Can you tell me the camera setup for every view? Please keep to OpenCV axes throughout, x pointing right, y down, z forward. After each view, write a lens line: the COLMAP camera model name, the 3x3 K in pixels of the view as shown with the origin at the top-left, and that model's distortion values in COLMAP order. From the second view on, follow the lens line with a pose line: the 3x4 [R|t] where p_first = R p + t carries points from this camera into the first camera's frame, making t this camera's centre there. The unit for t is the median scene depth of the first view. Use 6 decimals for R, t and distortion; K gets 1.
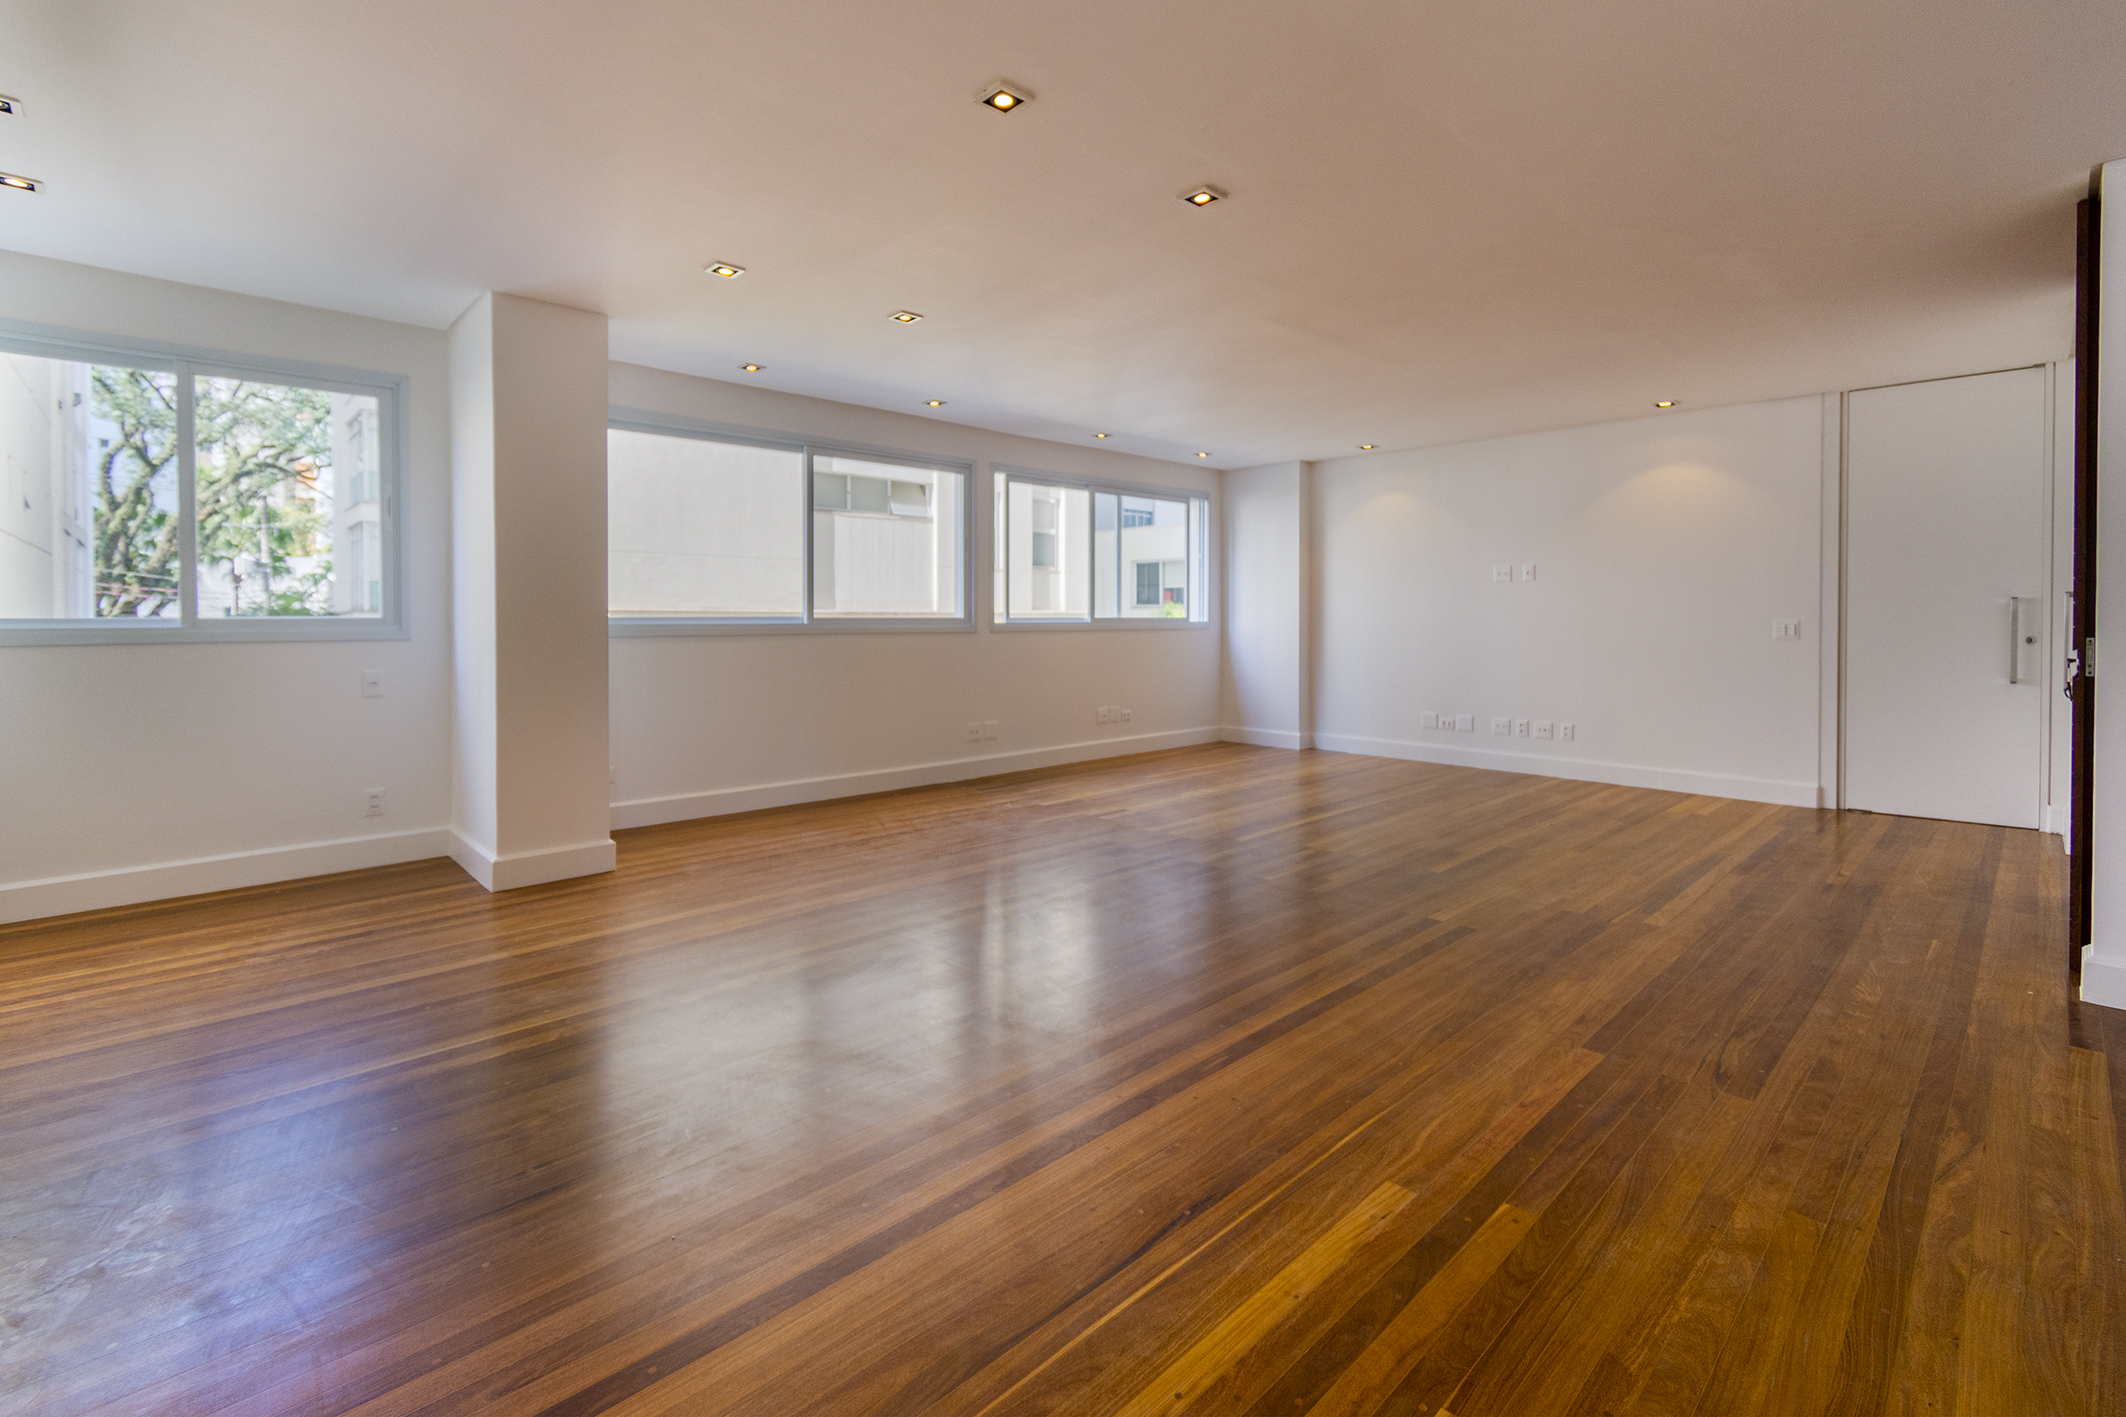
lens RADIAL K [[985.7, 0, 1061.2], [0, 985.7, 636.1], [0, 0, 1]] dist [0.004313, -0.000610]
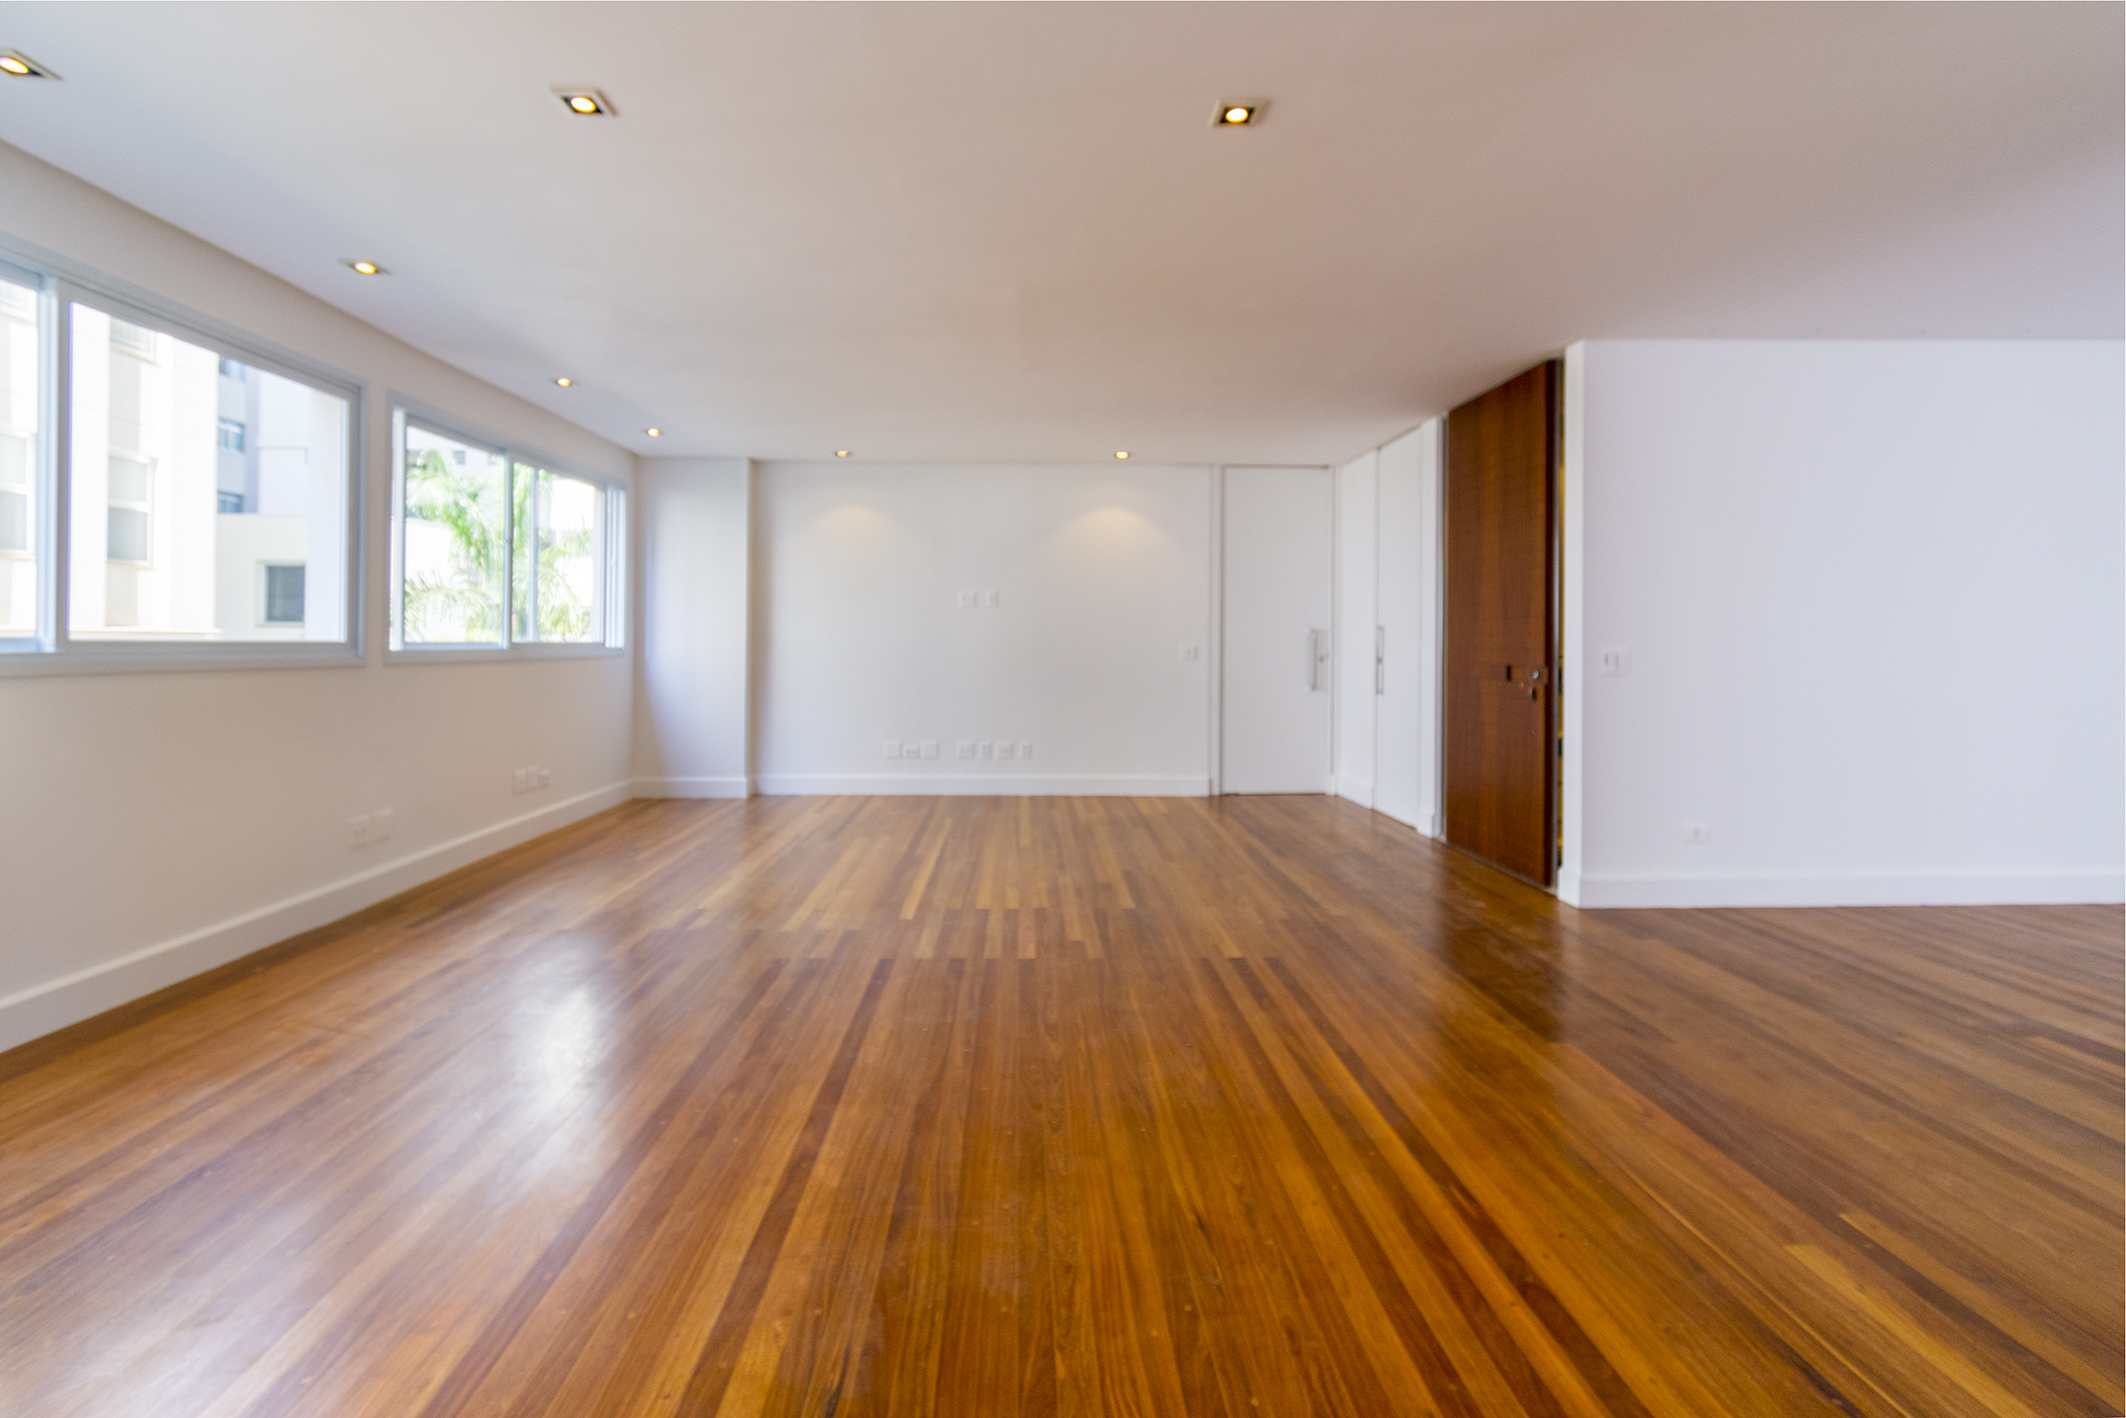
lens RADIAL K [[985.7, 0, 1110.6], [0, 985.7, 633.6], [0, 0, 1]] dist [0.004313, -0.000610]
pose [[0.655491, 0.008184, 0.755159, -0.238064], [0.011279, 0.999724, -0.020625, -0.005660], [-0.755119, 0.022036, 0.655218, 0.252179]]
